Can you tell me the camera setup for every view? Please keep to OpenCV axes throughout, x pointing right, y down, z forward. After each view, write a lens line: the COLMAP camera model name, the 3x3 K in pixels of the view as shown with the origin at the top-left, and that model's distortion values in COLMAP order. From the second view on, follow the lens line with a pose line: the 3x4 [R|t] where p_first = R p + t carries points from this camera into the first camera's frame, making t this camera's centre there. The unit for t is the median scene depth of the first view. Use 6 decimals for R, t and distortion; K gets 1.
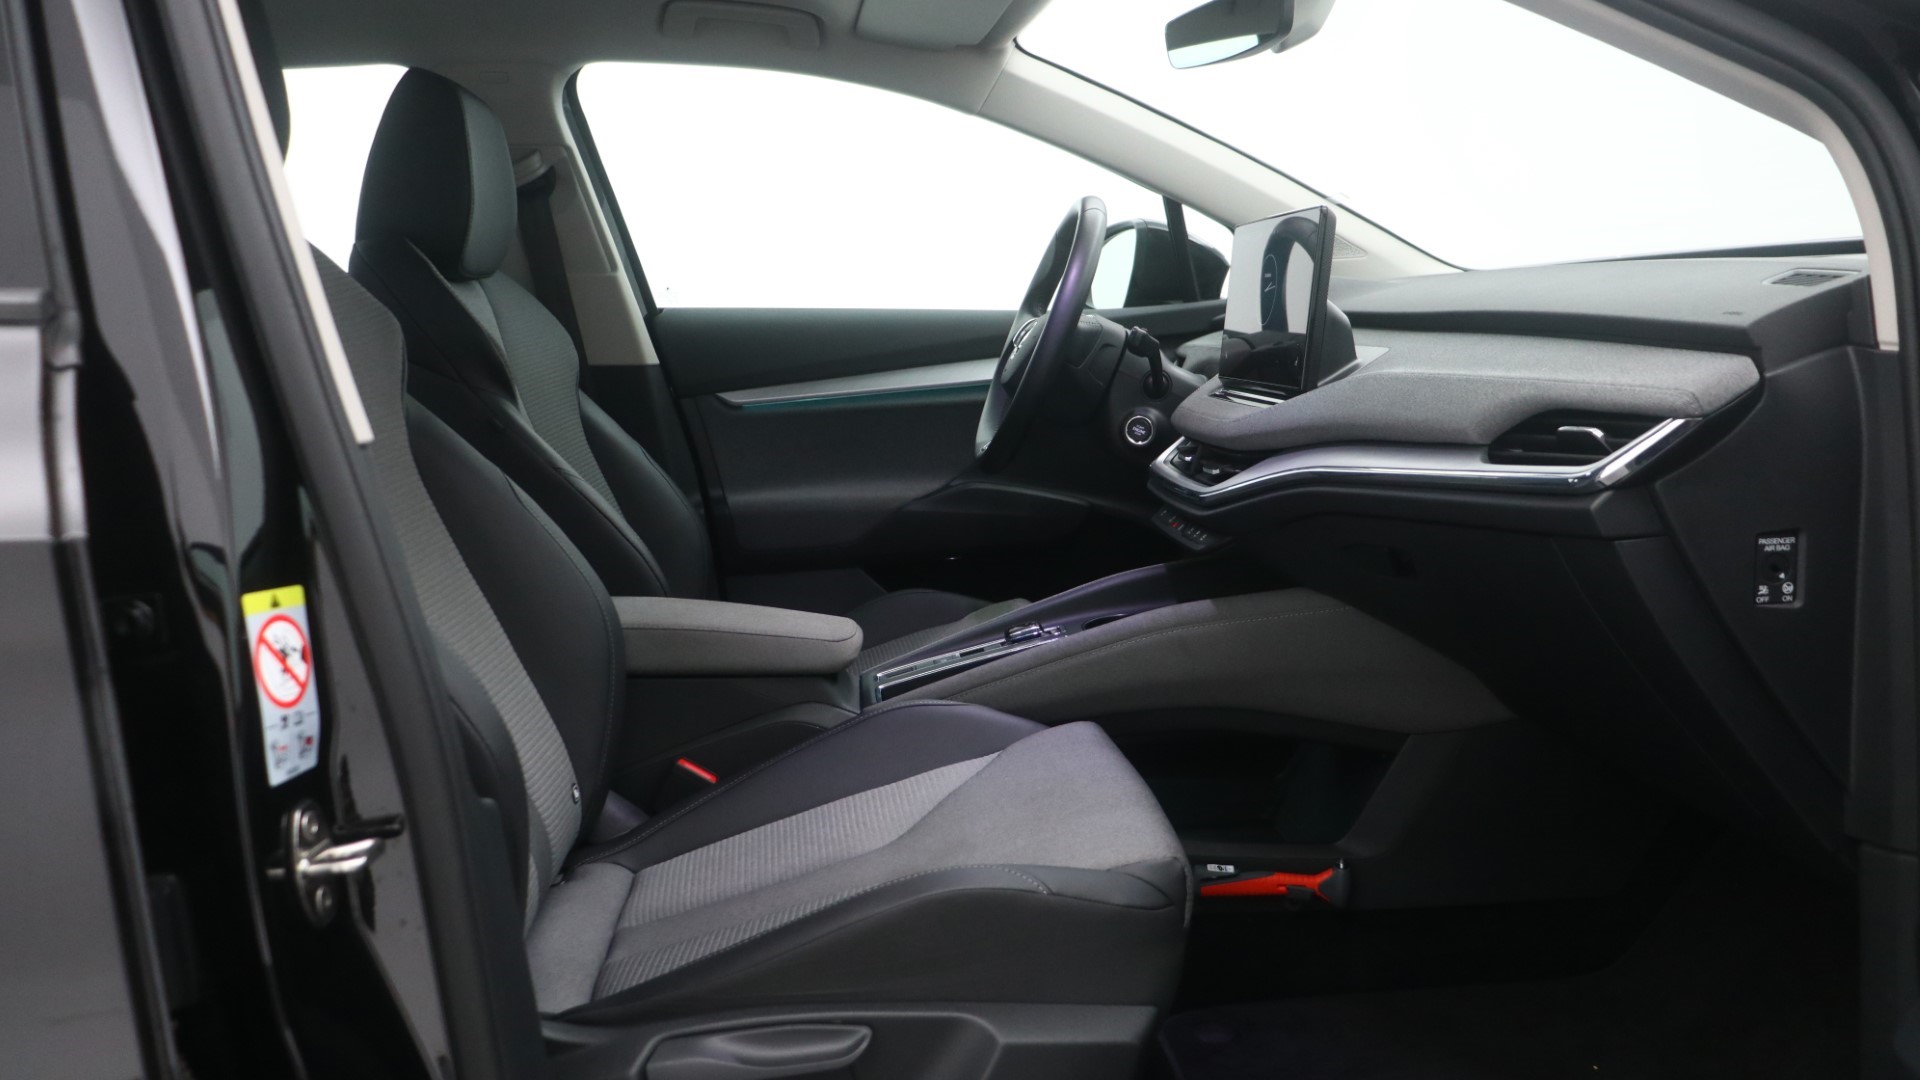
lens RADIAL K [[1563.6, 0, 959.3], [0, 1563.6, 536.9], [0, 0, 1]] dist [0.000239, -0.002415]
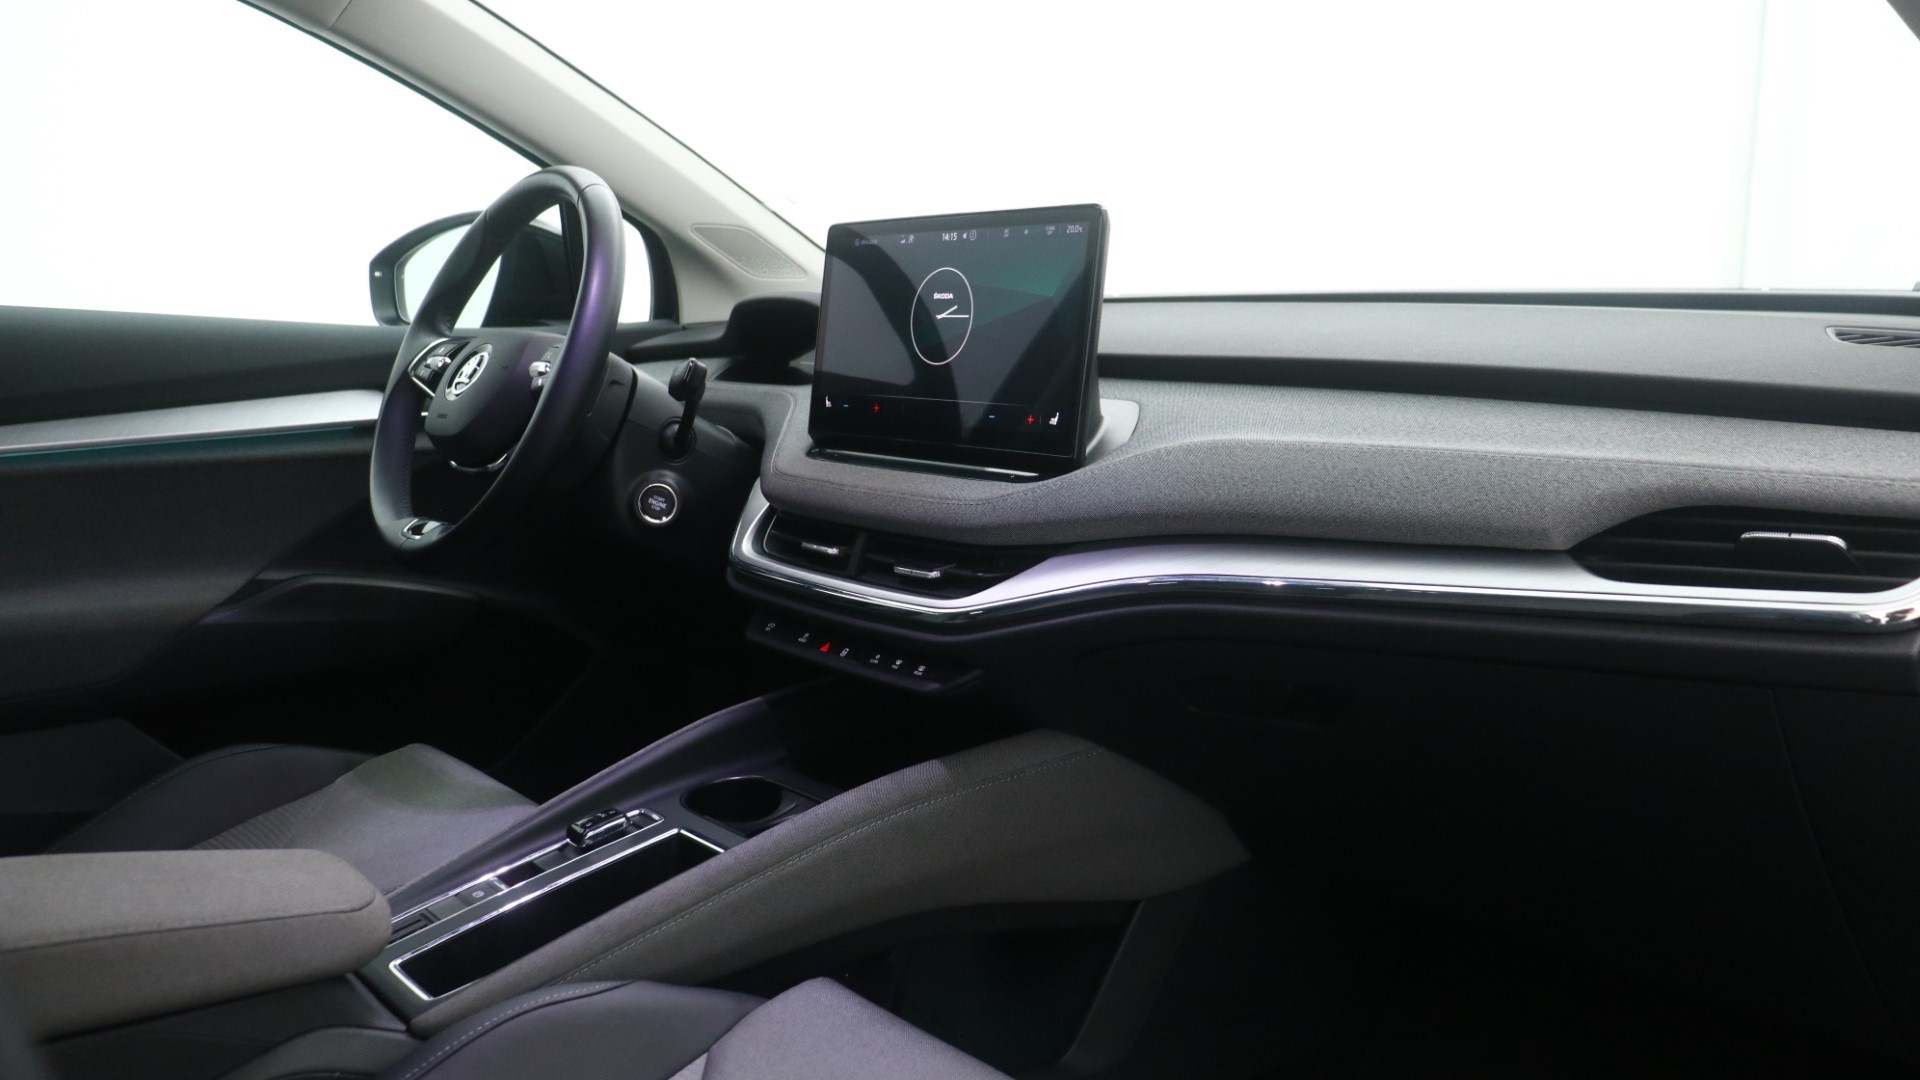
lens RADIAL K [[1563.6, 0, 963.6], [0, 1563.6, 538.3], [0, 0, 1]] dist [0.000239, -0.002415]
pose [[0.814828, -0.037296, 0.578502, -0.232209], [0.045143, 0.998980, 0.000820, -0.059368], [-0.577943, 0.025447, 0.815680, 0.437451]]
